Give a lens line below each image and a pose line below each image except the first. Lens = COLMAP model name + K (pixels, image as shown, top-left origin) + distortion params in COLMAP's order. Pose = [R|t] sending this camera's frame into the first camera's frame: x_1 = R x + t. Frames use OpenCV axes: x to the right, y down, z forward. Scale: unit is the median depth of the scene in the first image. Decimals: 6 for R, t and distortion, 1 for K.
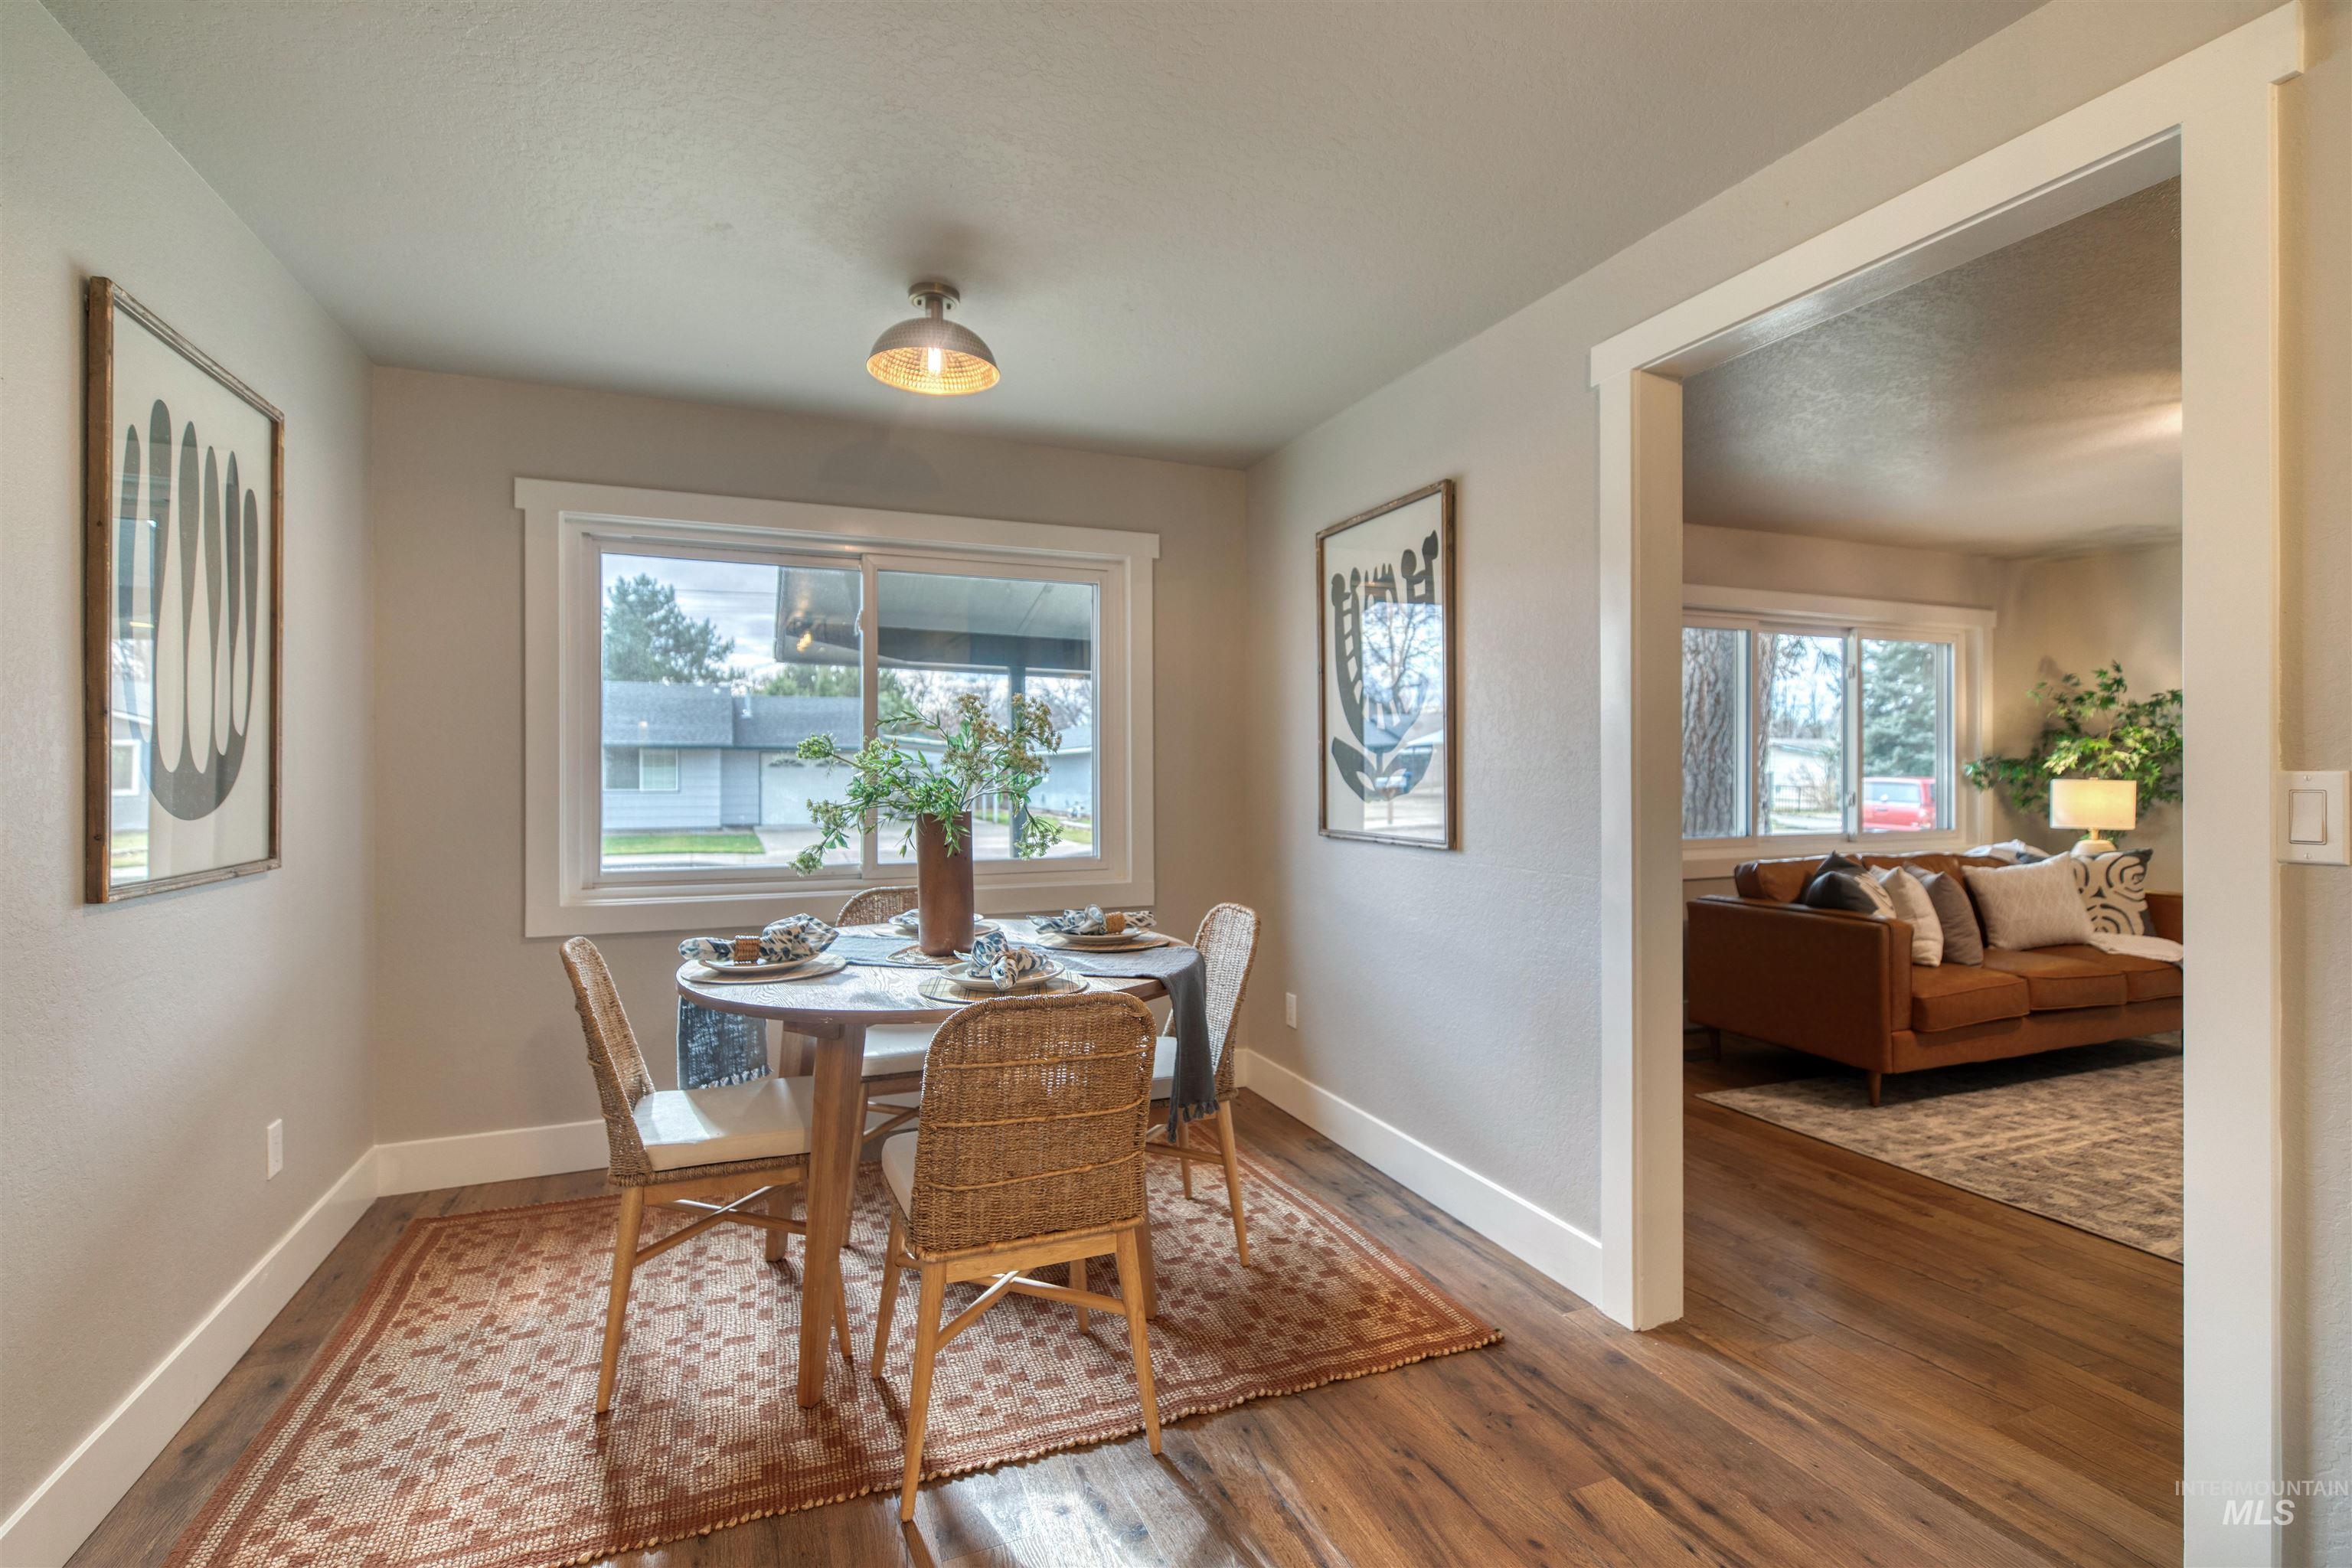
lens RADIAL K [[1063.5, 0, 1182.0], [0, 1063.5, 762.5], [0, 0, 1]] dist [0.002740, -0.000174]
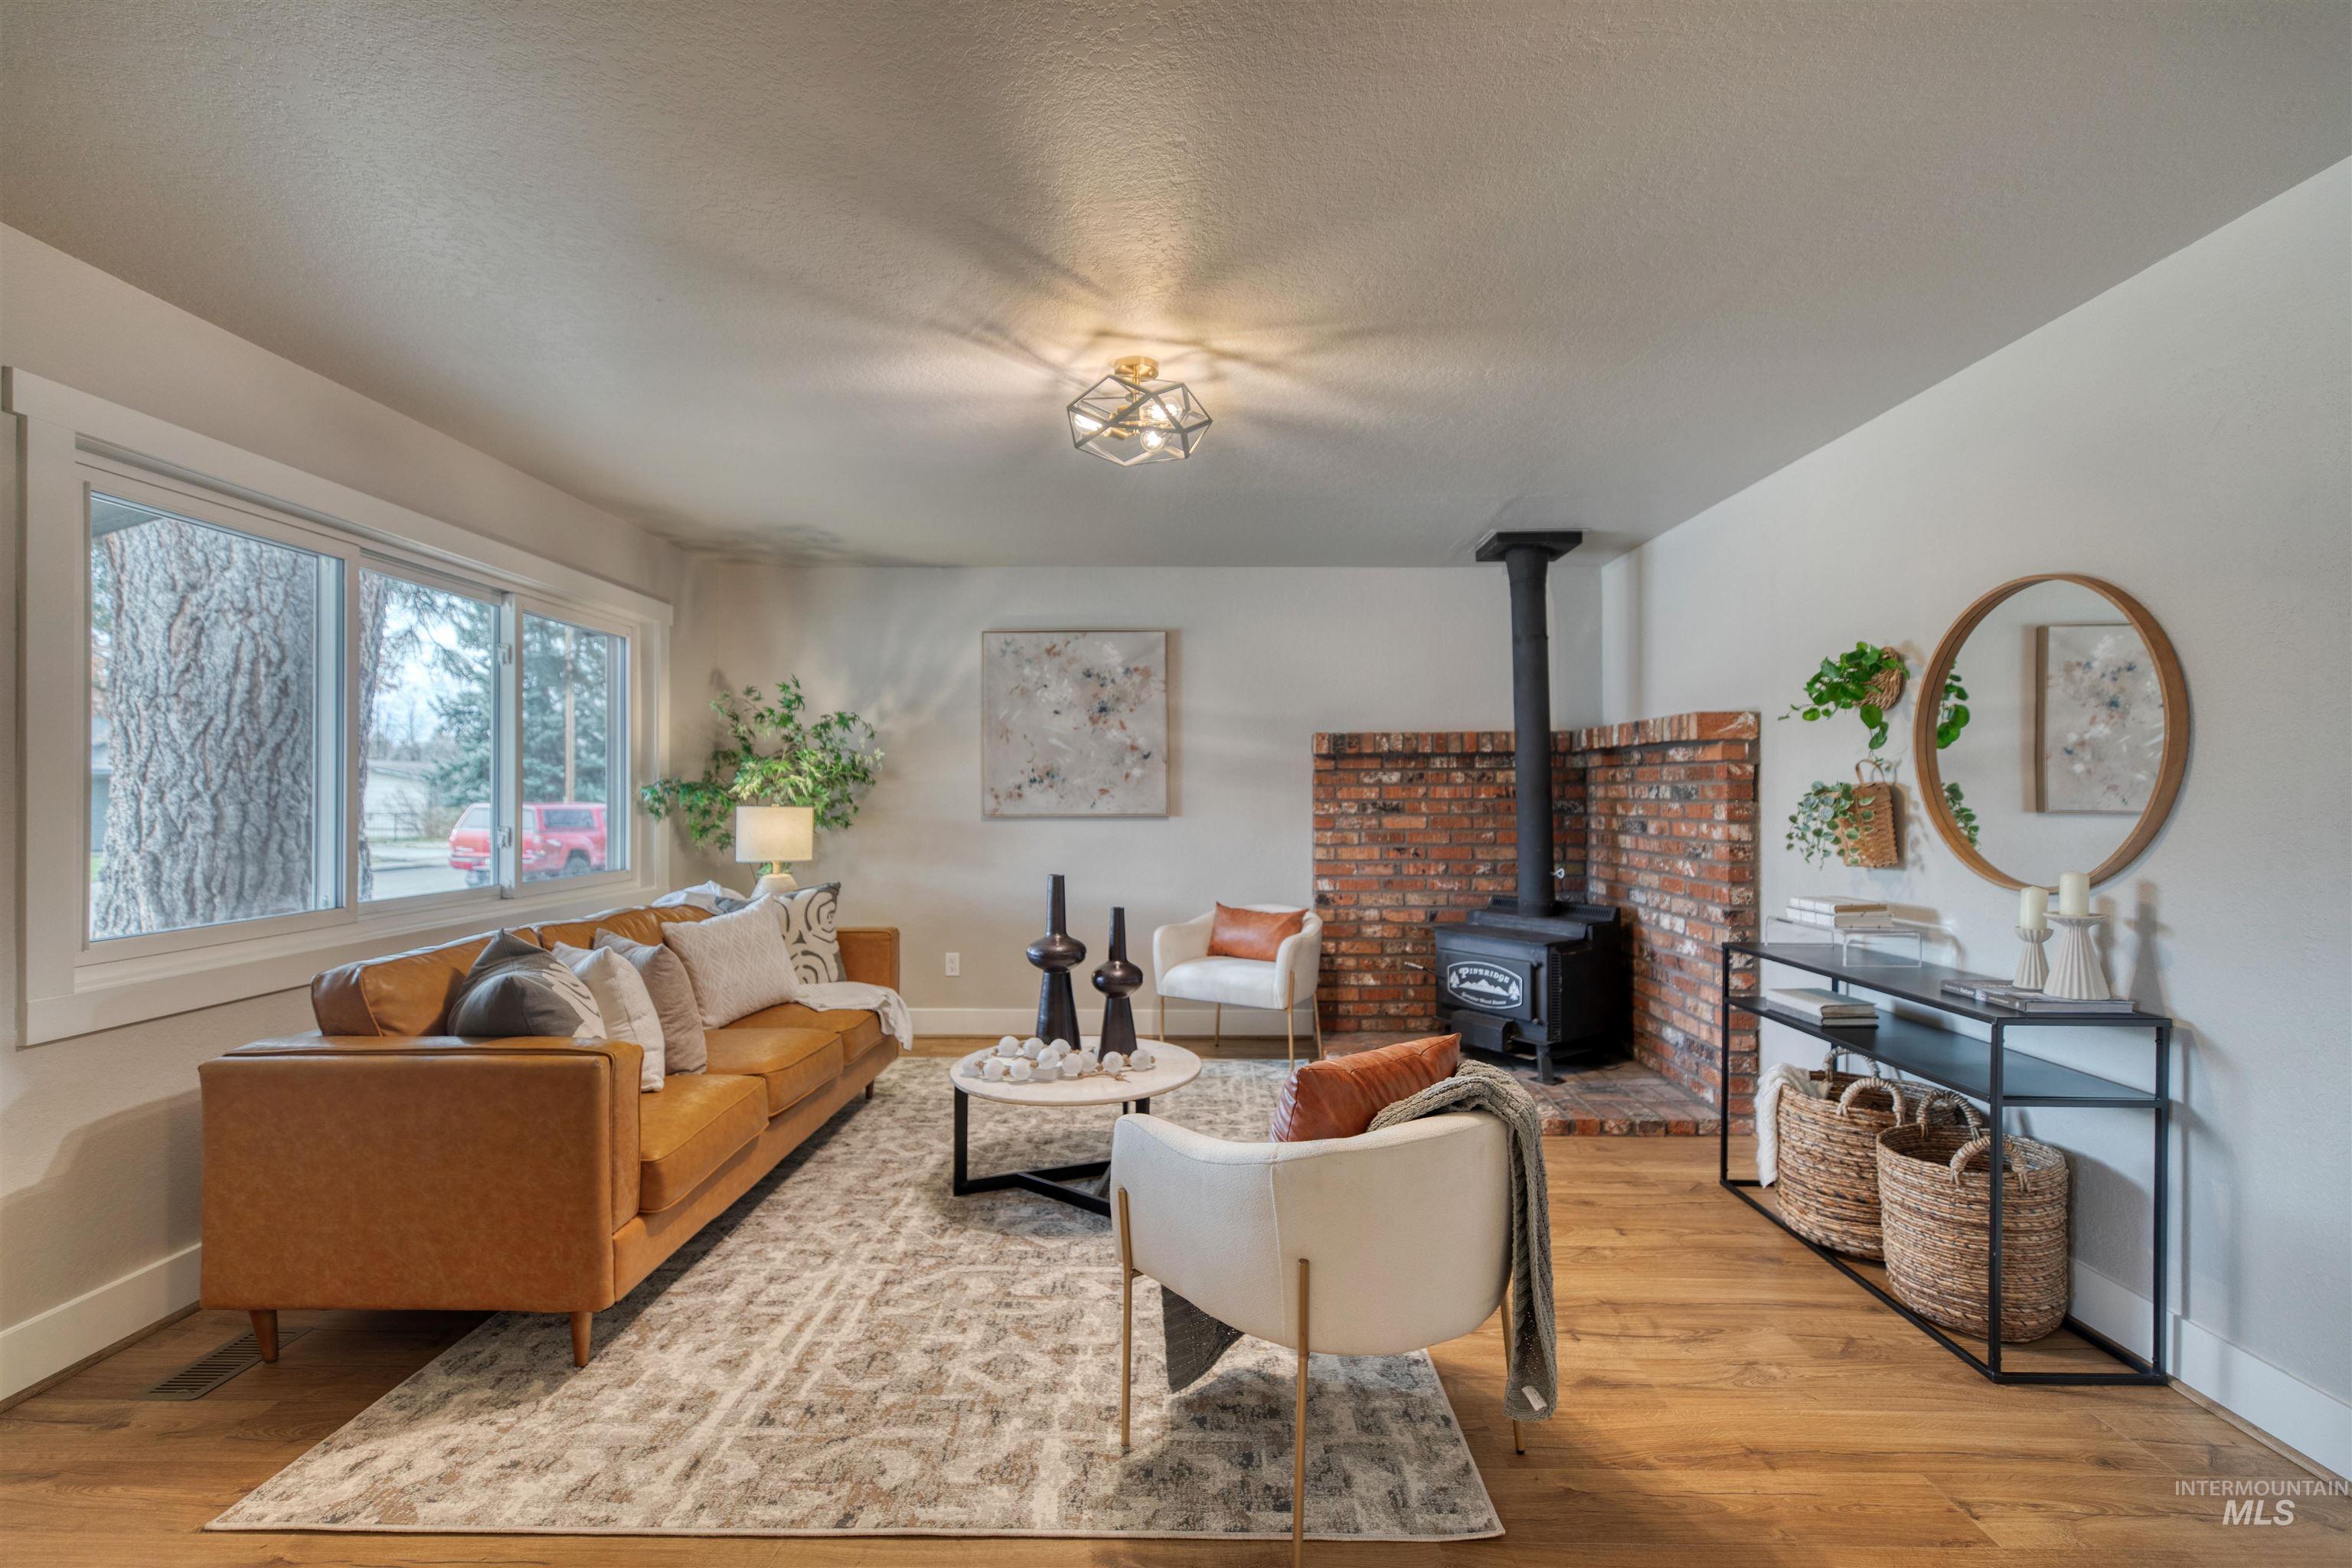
lens RADIAL K [[1045.1, 0, 1173.6], [0, 1045.1, 798.7], [0, 0, 1]] dist [0.003538, -0.000186]
pose [[0.394207, -0.002280, 0.919019, 0.356987], [-0.007179, 0.999959, 0.005560, 0.004851], [-0.918994, -0.008790, 0.394174, 0.684712]]
